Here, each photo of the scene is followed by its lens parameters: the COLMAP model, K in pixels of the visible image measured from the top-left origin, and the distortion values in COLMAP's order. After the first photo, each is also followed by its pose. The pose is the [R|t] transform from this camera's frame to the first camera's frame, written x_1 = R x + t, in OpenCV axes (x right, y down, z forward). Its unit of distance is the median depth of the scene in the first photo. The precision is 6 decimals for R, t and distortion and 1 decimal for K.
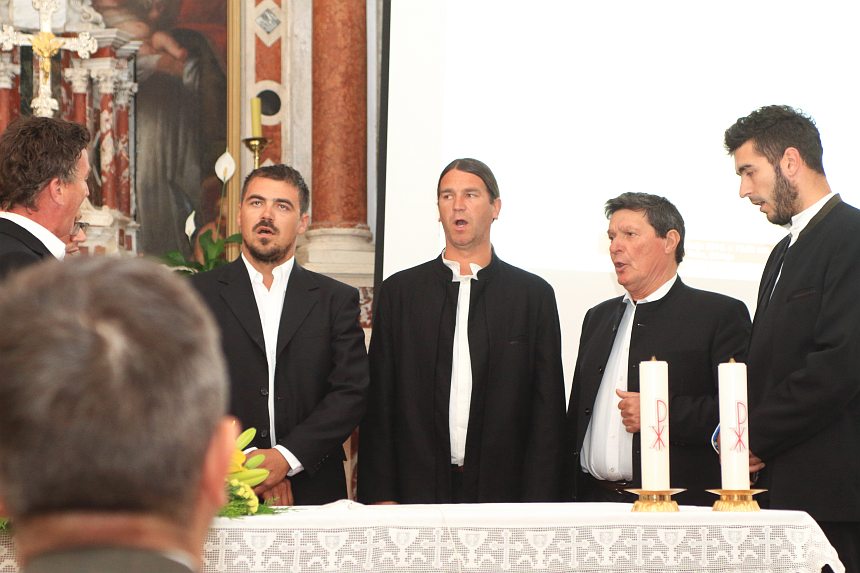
lens RADIAL K [[2190.1, 0, 432.9], [0, 2190.1, 290.3], [0, 0, 1]] dist [0.253277, 0.000000]
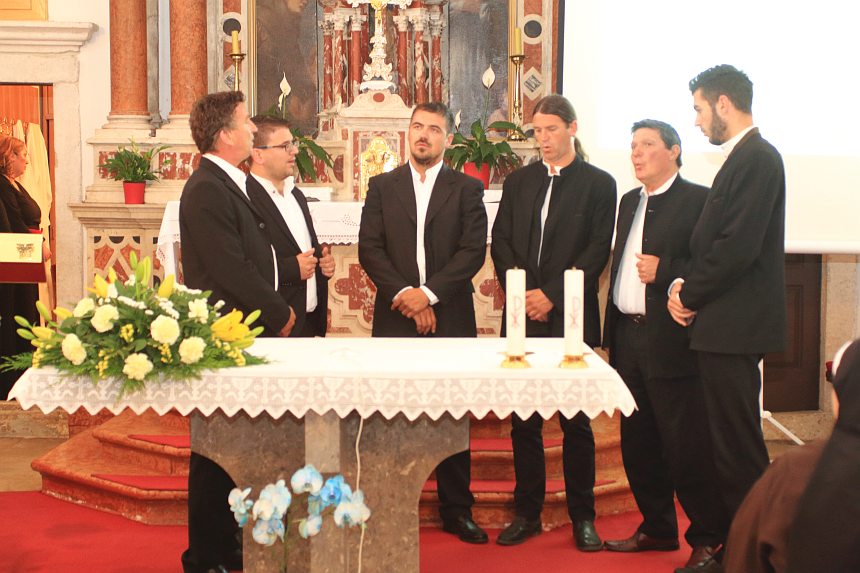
lens RADIAL K [[1474.8, 0, 429.4], [0, 1474.8, 283.3], [0, 0, 1]] dist [0.025839, 0.000000]
pose [[0.942758, 0.021295, -0.332797, 0.284801], [0.024177, 0.990968, 0.131899, -0.069482], [0.332600, -0.132395, 0.933728, 0.020896]]
